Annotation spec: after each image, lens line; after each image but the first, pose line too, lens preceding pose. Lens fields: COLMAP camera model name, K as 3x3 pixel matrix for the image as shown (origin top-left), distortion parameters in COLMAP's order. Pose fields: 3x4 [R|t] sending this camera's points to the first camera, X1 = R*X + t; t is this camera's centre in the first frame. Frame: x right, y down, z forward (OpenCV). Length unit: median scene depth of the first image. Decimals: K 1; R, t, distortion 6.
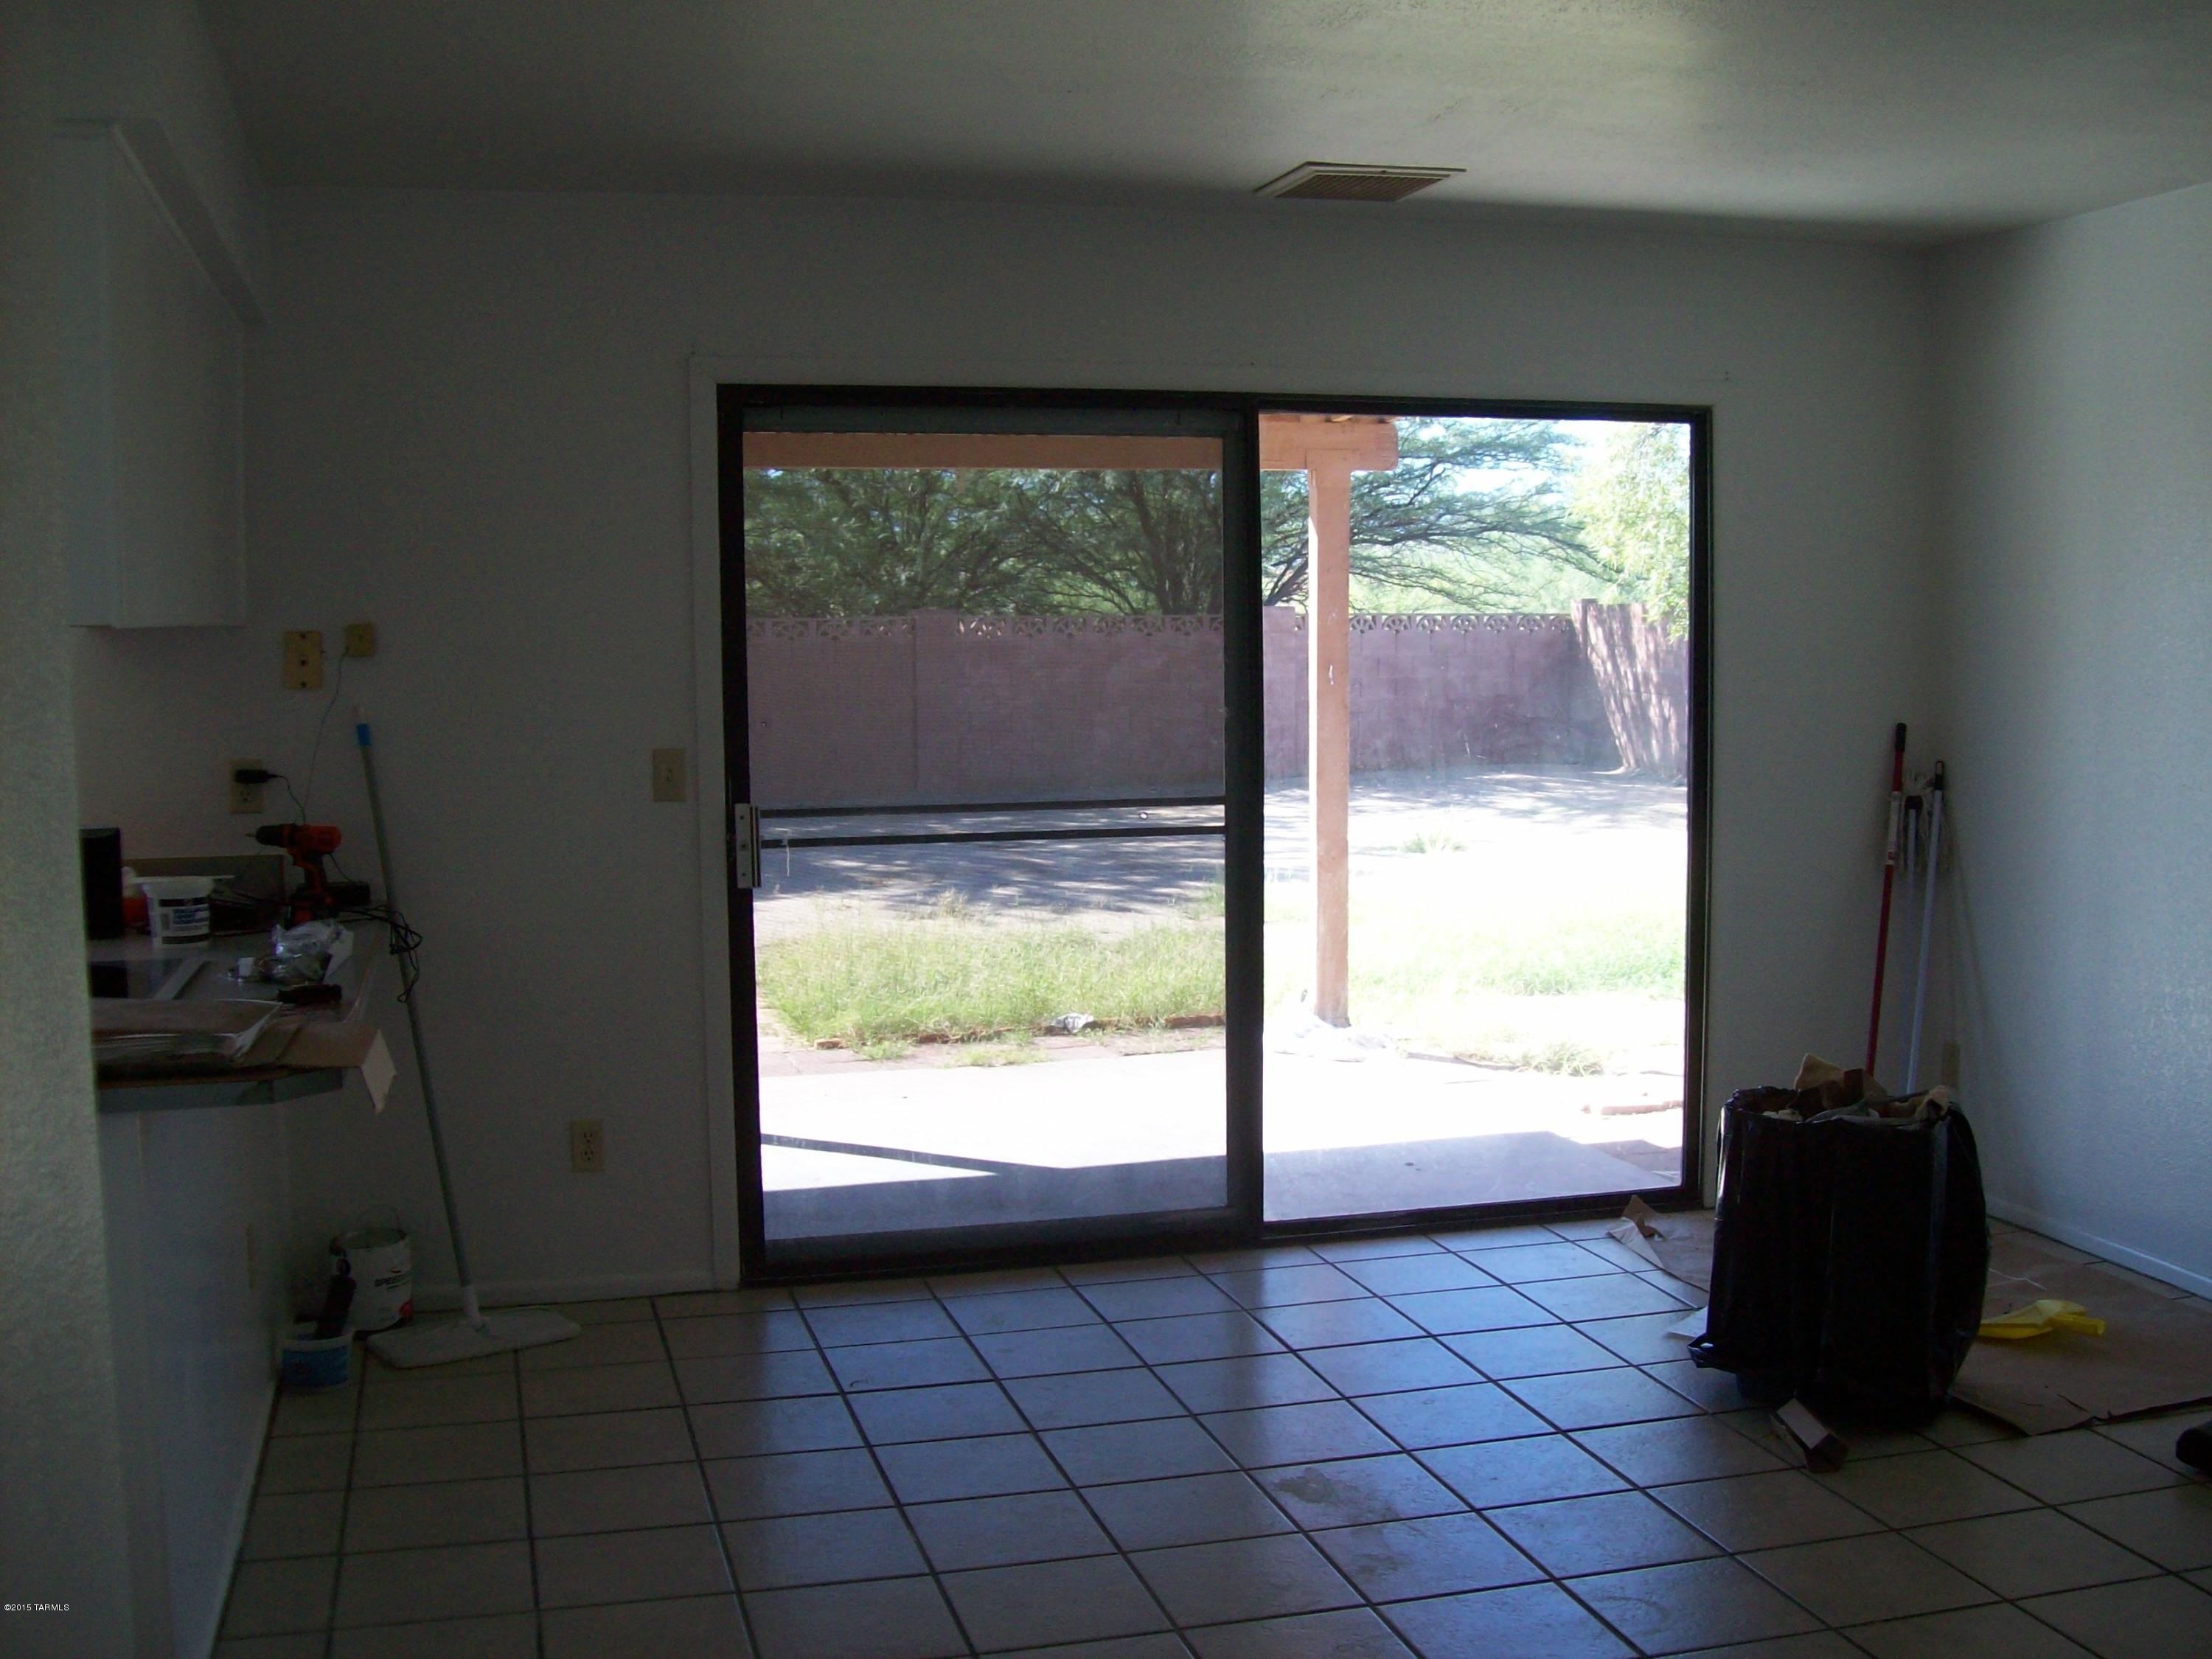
lens RADIAL K [[2423.0, 0, 1106.0], [0, 2423.0, 829.5], [0, 0, 1]] dist [-0.197216, 0.007460]
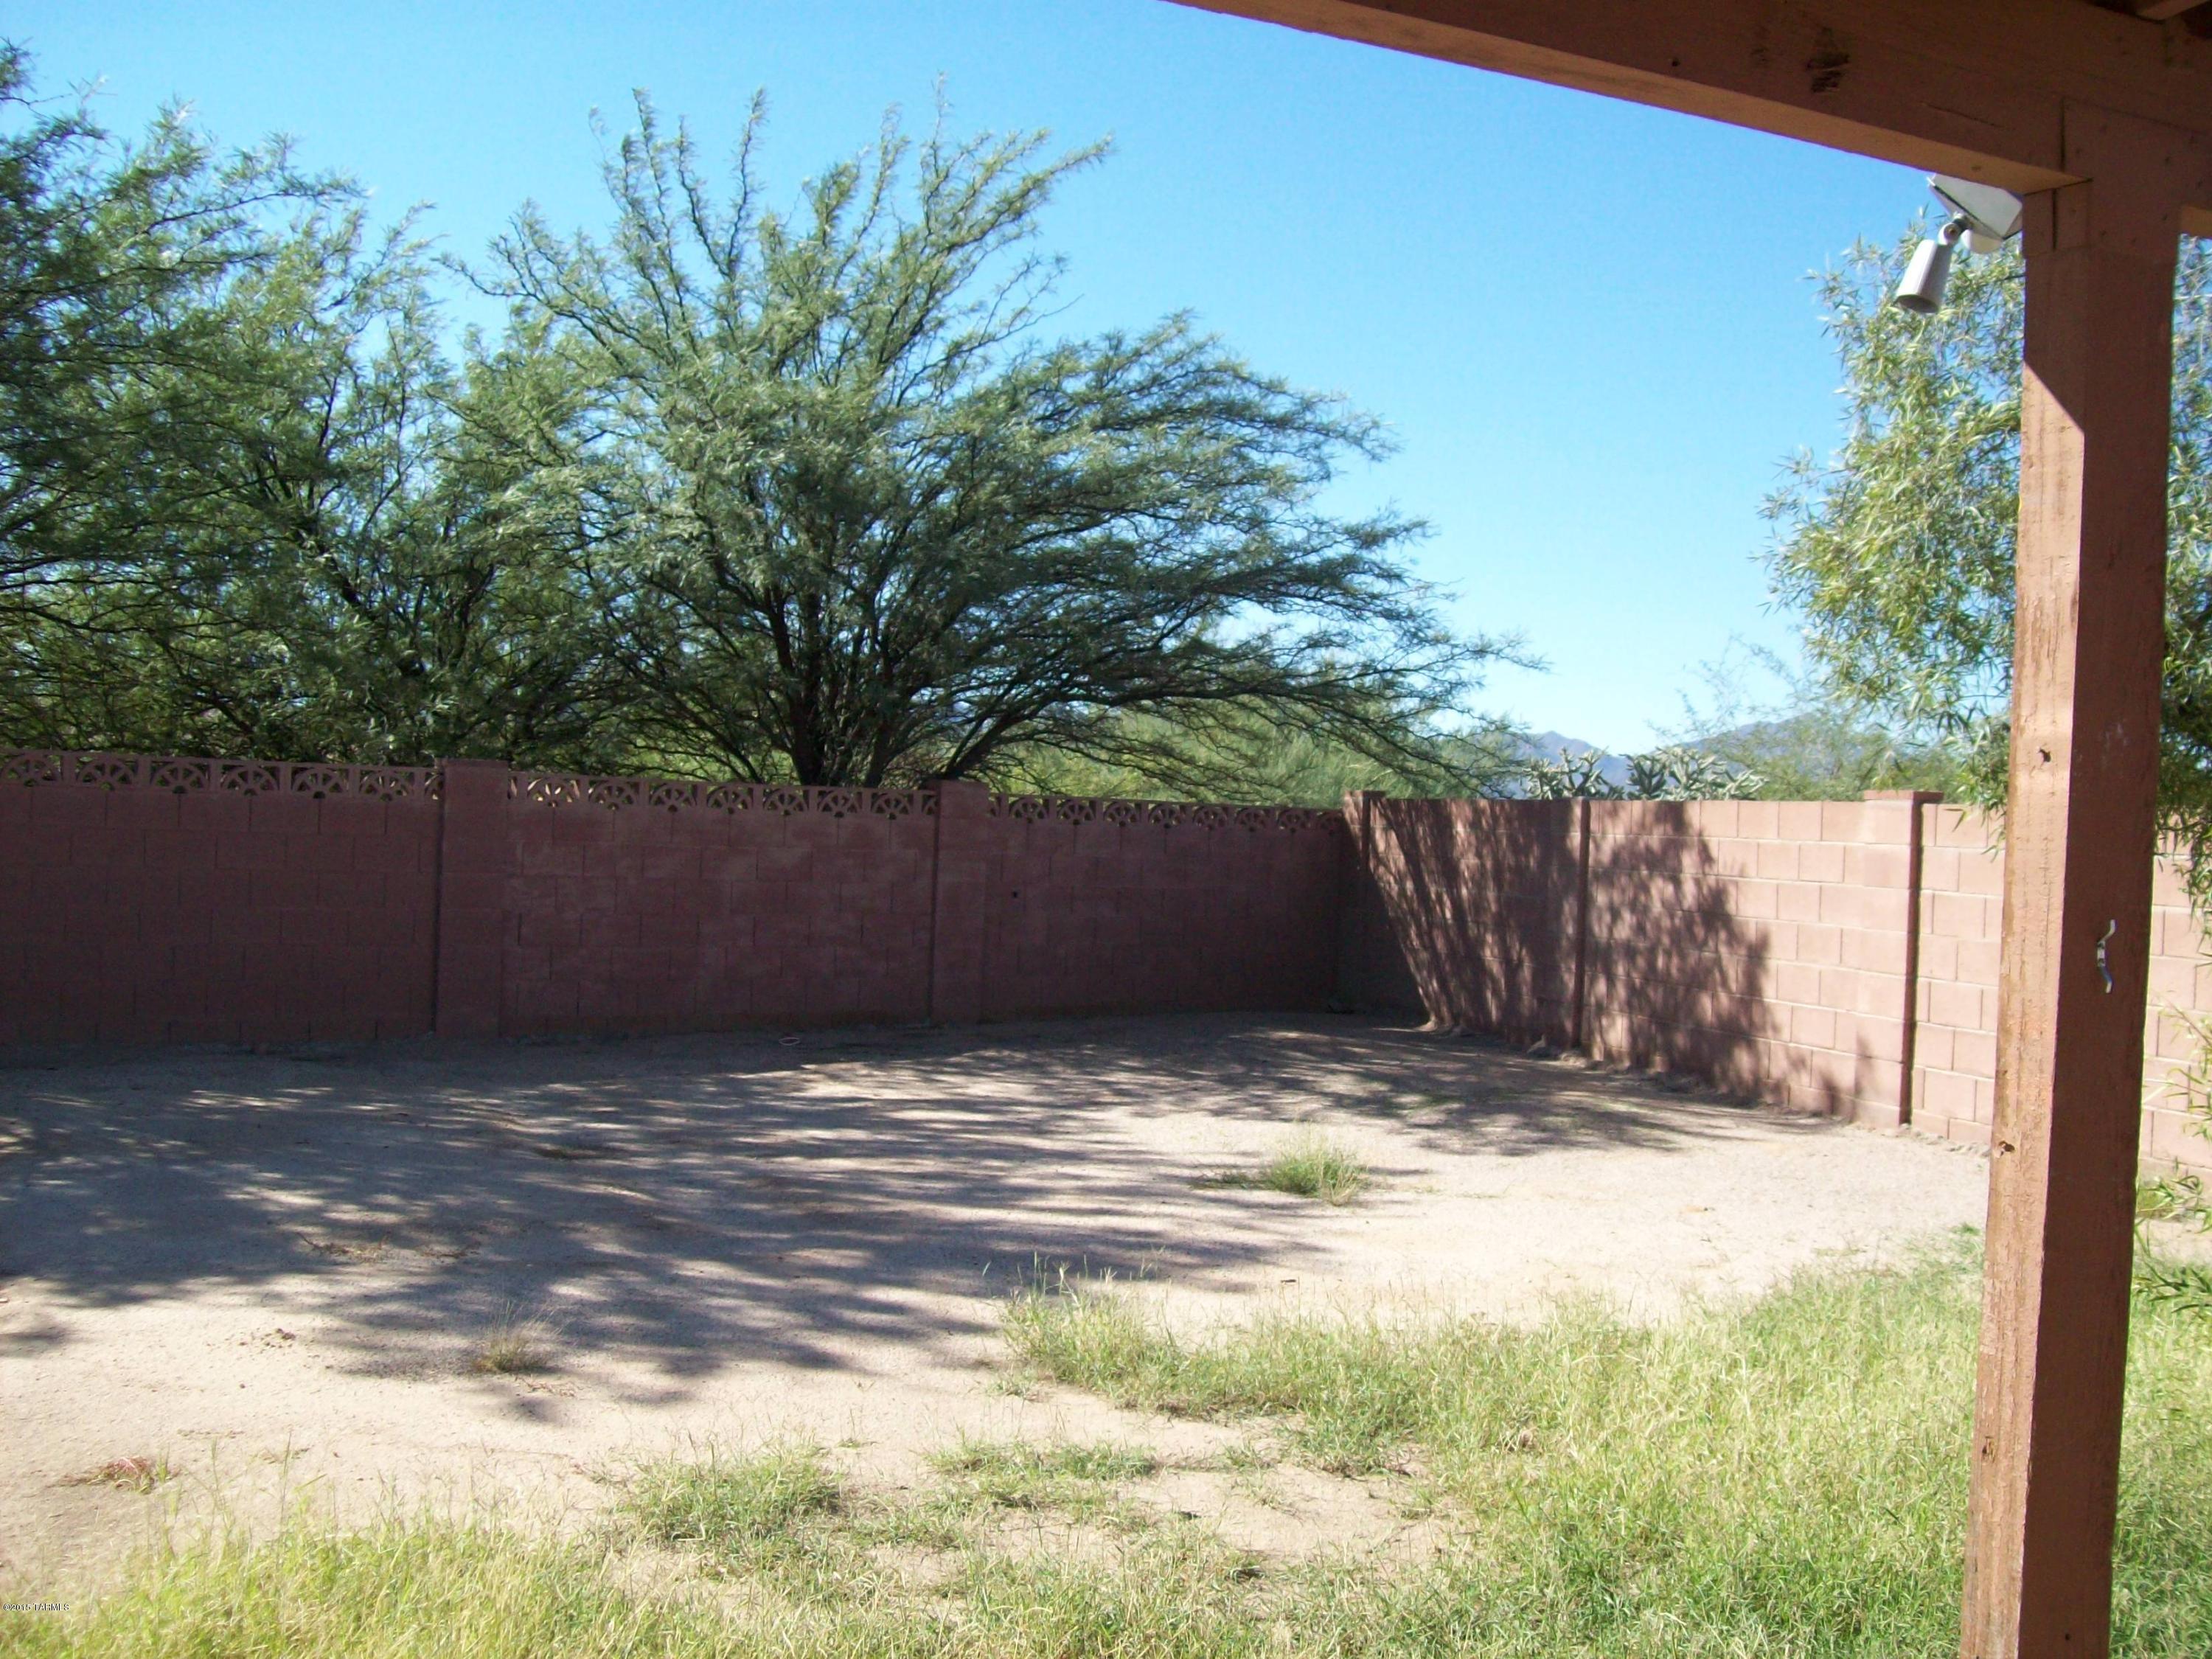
lens RADIAL K [[2423.0, 0, 1106.0], [0, 2423.0, 829.5], [0, 0, 1]] dist [-0.197216, 0.007460]
pose [[0.981293, 0.049049, 0.186169, -0.019410], [-0.034972, 0.996327, -0.078165, -0.024514], [-0.189319, 0.070192, 0.979404, 0.298934]]
